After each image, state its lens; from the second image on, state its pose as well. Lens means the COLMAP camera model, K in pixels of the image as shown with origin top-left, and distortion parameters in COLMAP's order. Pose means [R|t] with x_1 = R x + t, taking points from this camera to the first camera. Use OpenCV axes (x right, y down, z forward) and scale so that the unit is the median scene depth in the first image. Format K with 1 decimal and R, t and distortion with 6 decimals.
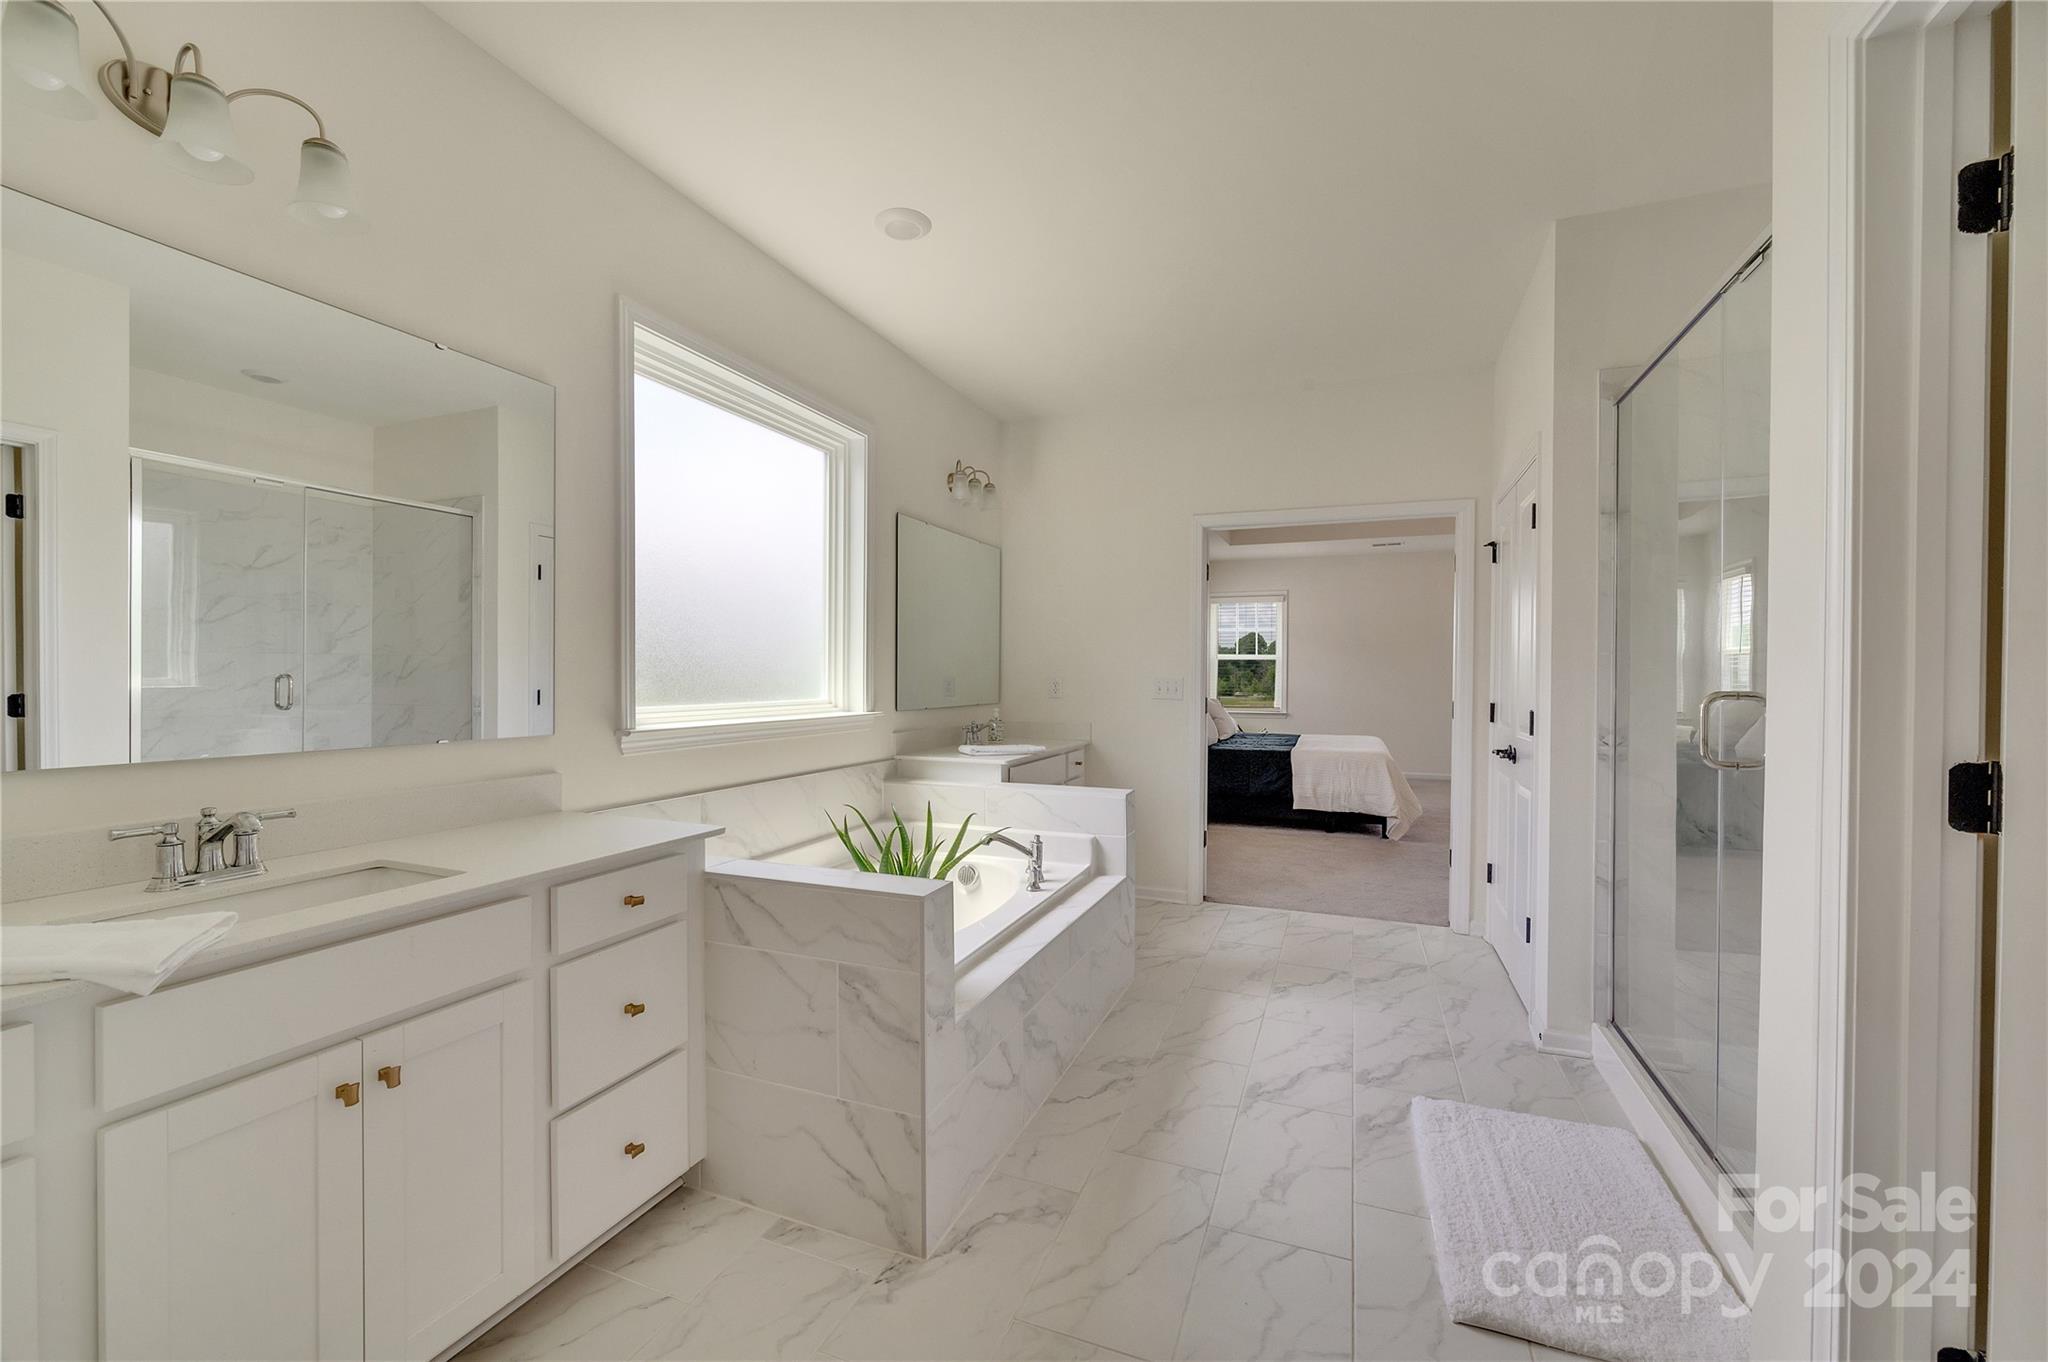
lens RADIAL K [[836.8, 0, 1026.7], [0, 836.8, 681.7], [0, 0, 1]] dist [-0.008382, 0.000390]
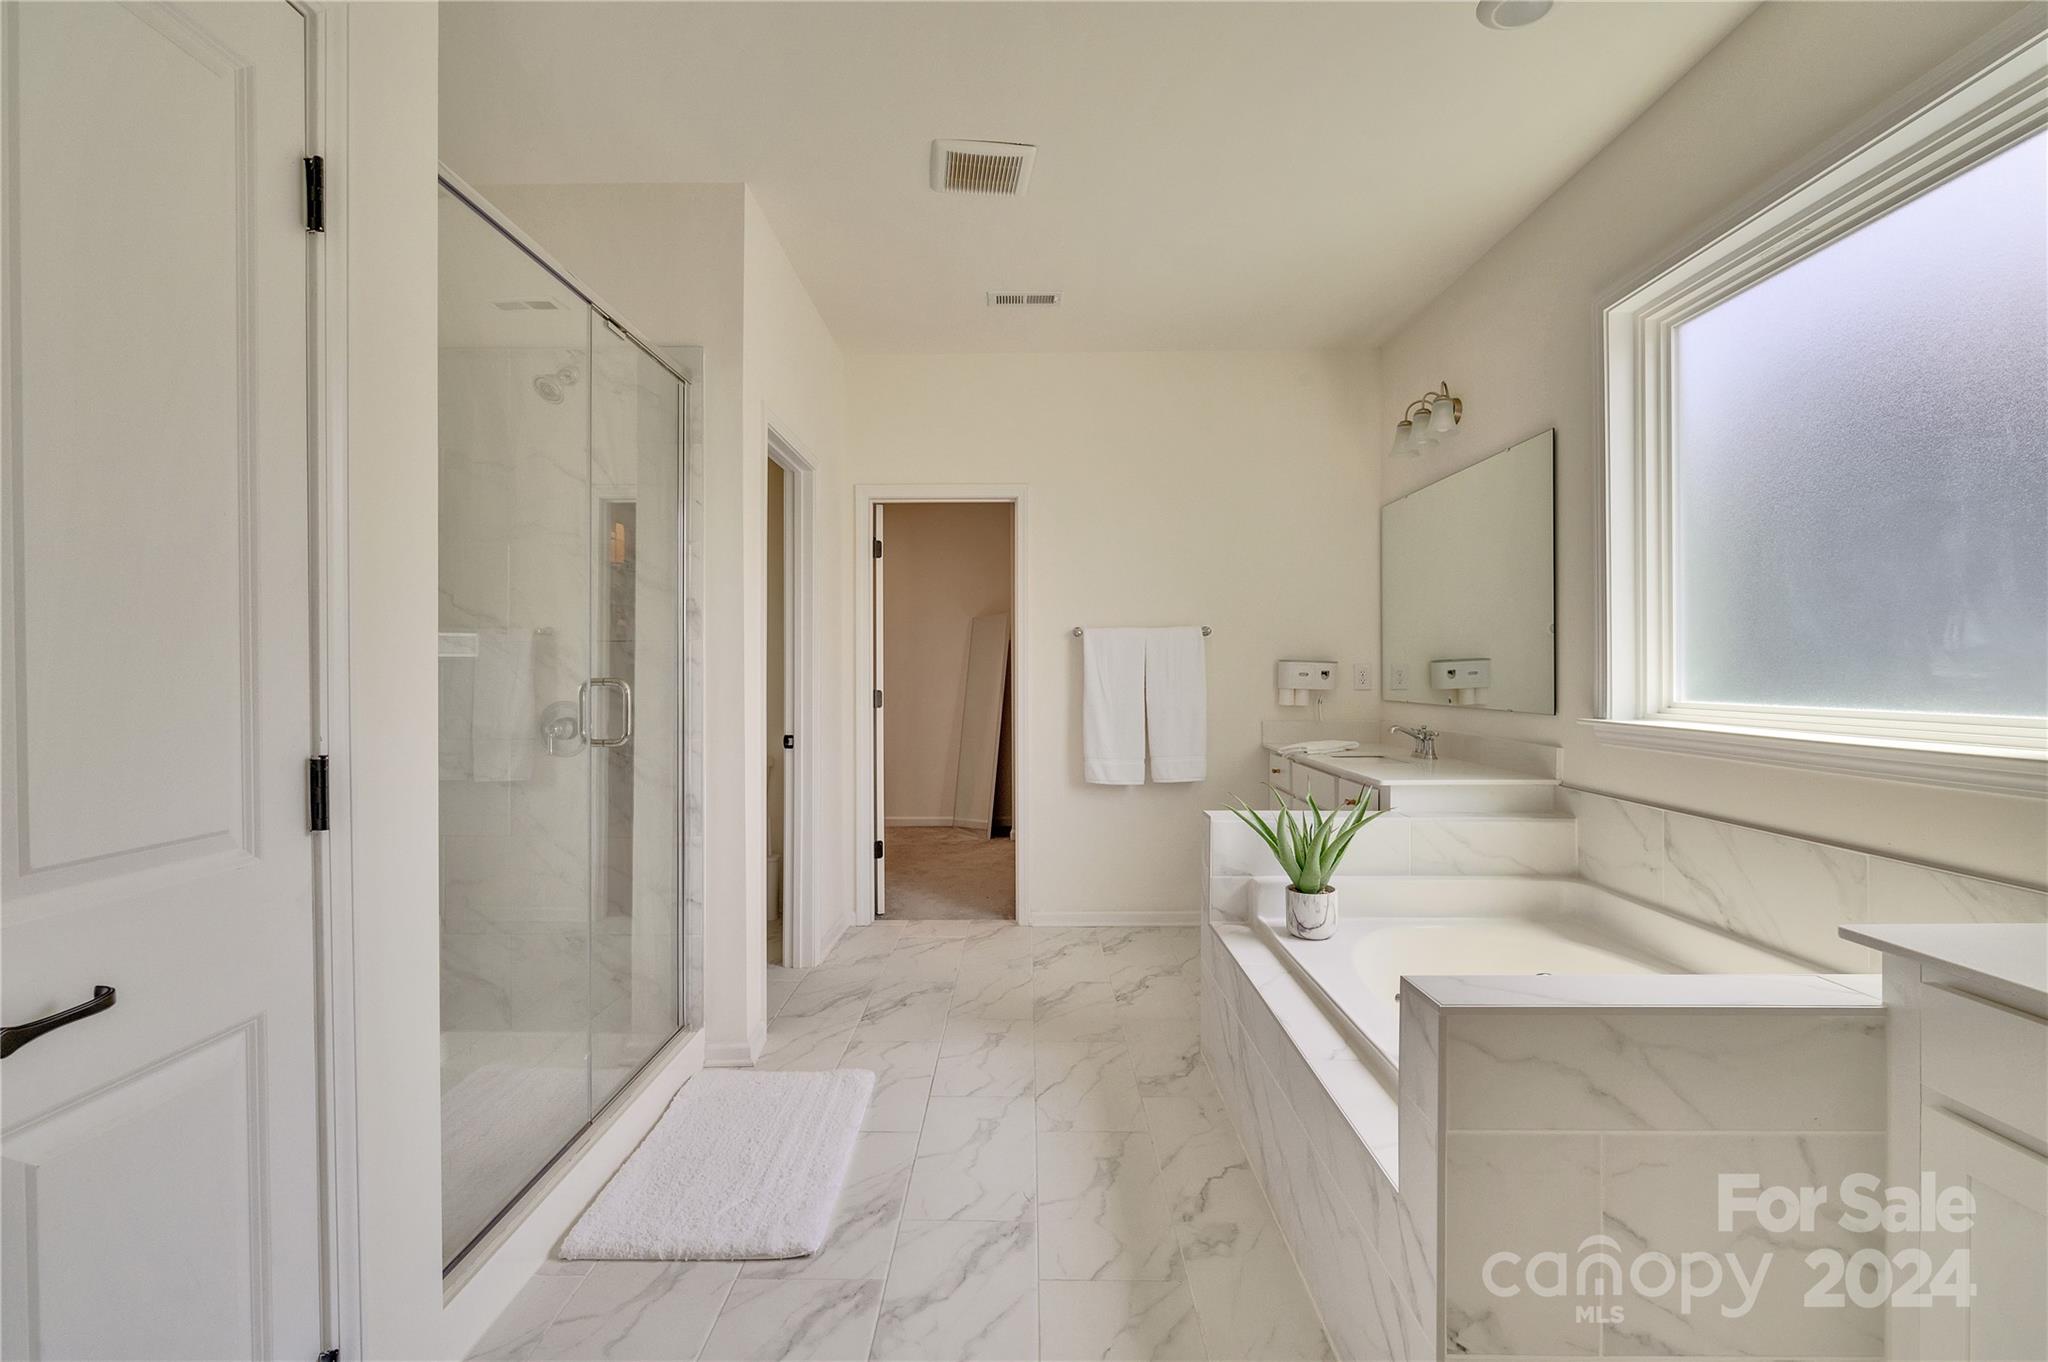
lens RADIAL K [[946.0, 0, 1012.1], [0, 946.0, 677.4], [0, 0, 1]] dist [0.000618, -0.002869]
pose [[-0.937239, 0.002371, -0.348680, 0.589326], [-0.002567, 0.999903, 0.013700, -0.006872], [0.348678, 0.013736, -0.937142, 1.827129]]
